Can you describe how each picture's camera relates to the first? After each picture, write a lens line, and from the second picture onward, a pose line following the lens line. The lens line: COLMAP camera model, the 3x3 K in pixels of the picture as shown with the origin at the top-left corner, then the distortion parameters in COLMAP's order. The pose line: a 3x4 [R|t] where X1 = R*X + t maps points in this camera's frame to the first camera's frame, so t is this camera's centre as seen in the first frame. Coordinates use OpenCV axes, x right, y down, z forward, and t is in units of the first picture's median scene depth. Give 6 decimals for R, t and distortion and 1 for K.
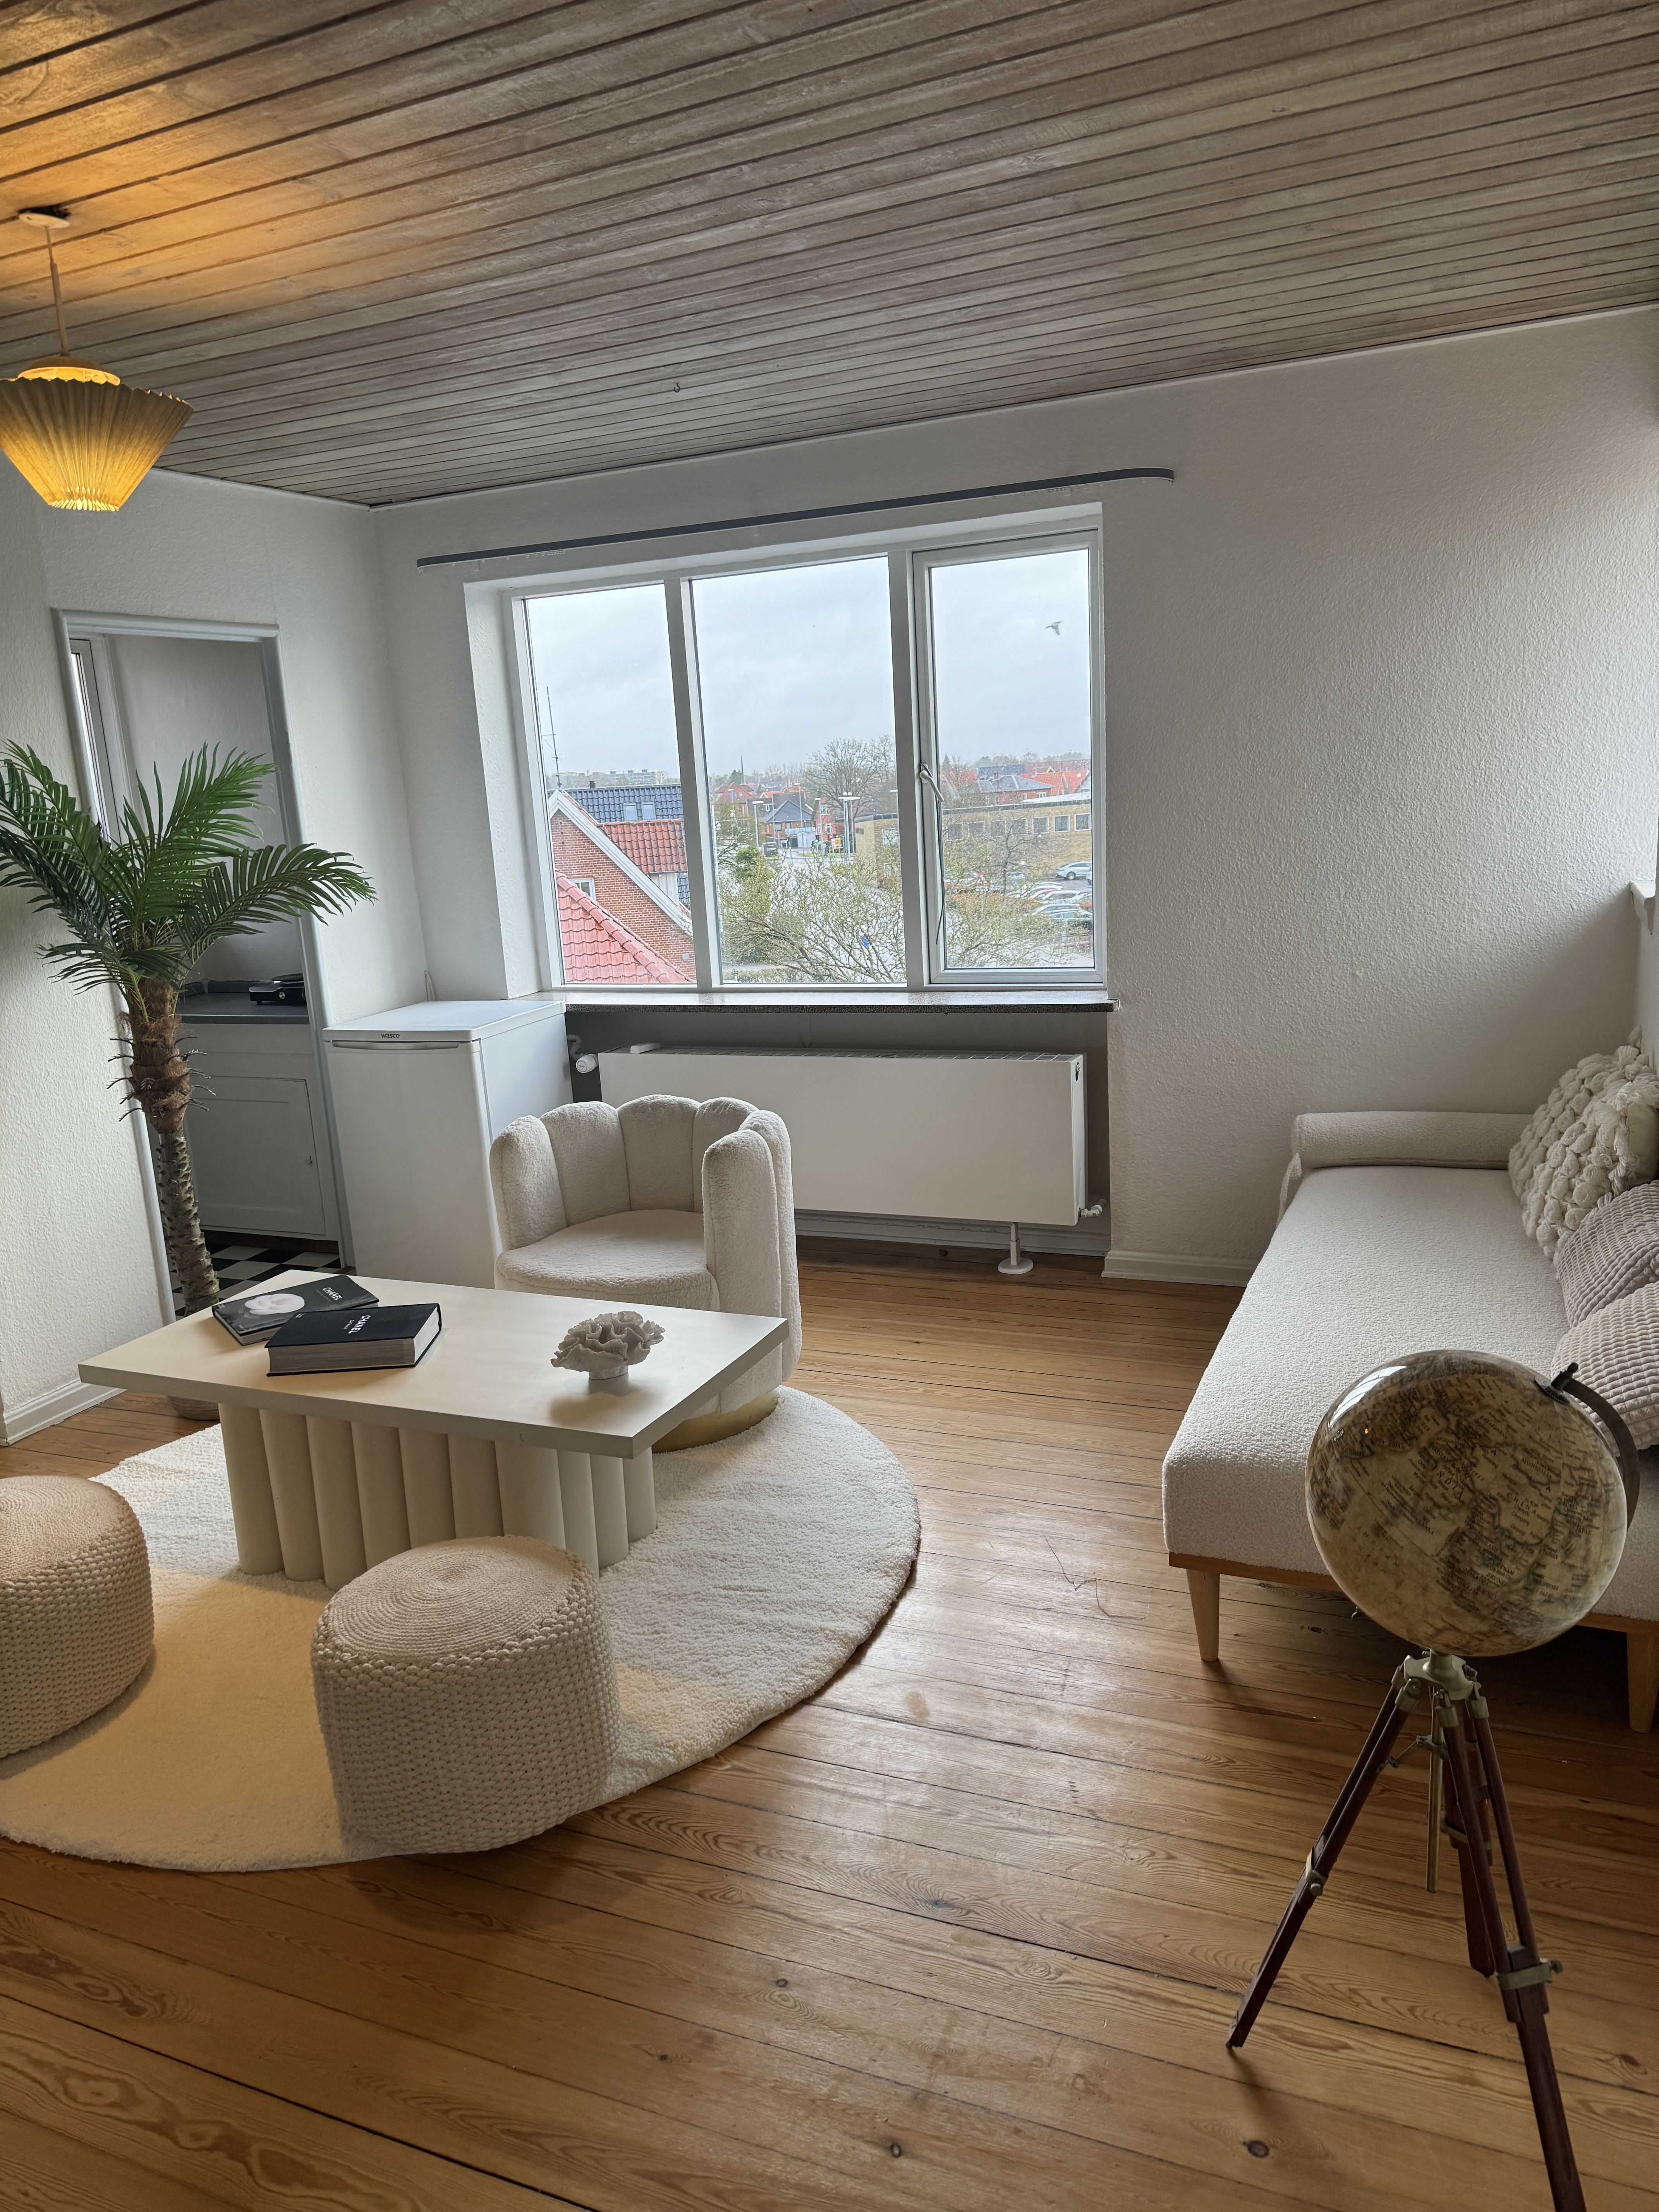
lens RADIAL K [[1558.8, 0, 830.1], [0, 1558.8, 1113.2], [0, 0, 1]] dist [-0.001904, -0.008605]
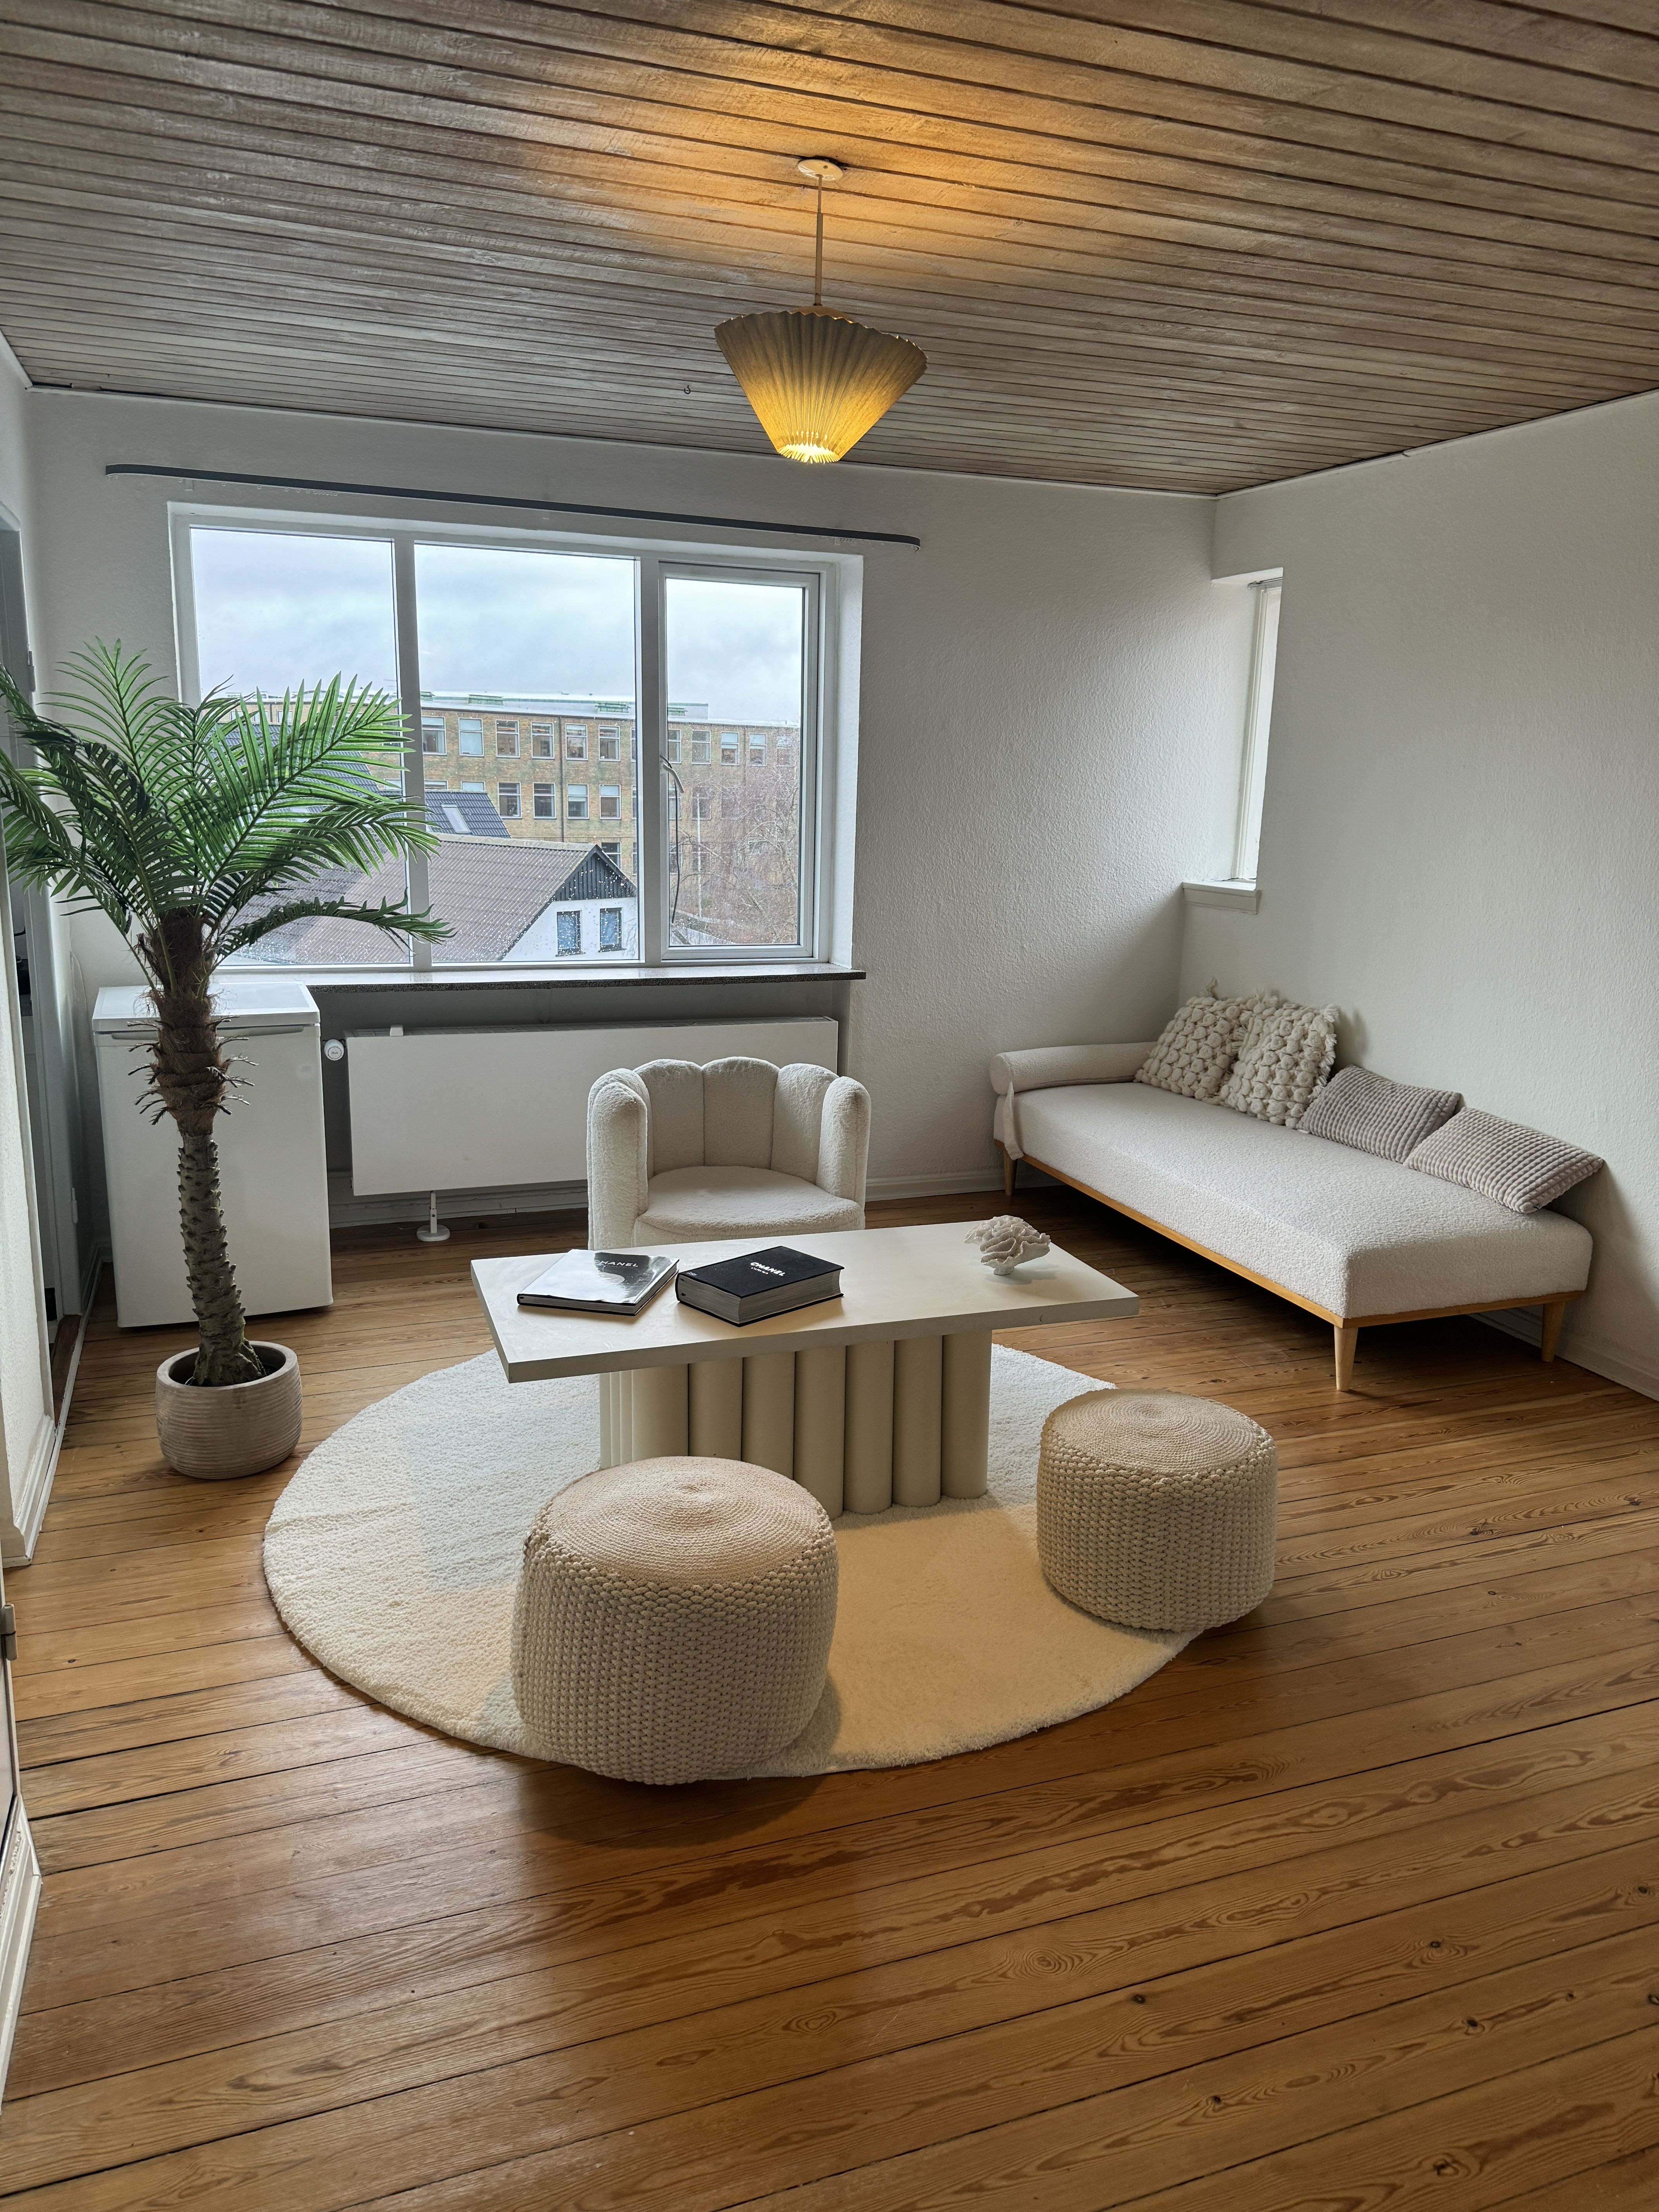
lens RADIAL K [[1565.9, 0, 825.2], [0, 1565.9, 1099.7], [0, 0, 1]] dist [0.005722, -0.013721]
pose [[0.720905, -0.067870, 0.689702, -1.234722], [0.080286, 0.996671, 0.014159, 0.016114], [-0.688368, 0.045166, 0.723955, 0.280991]]
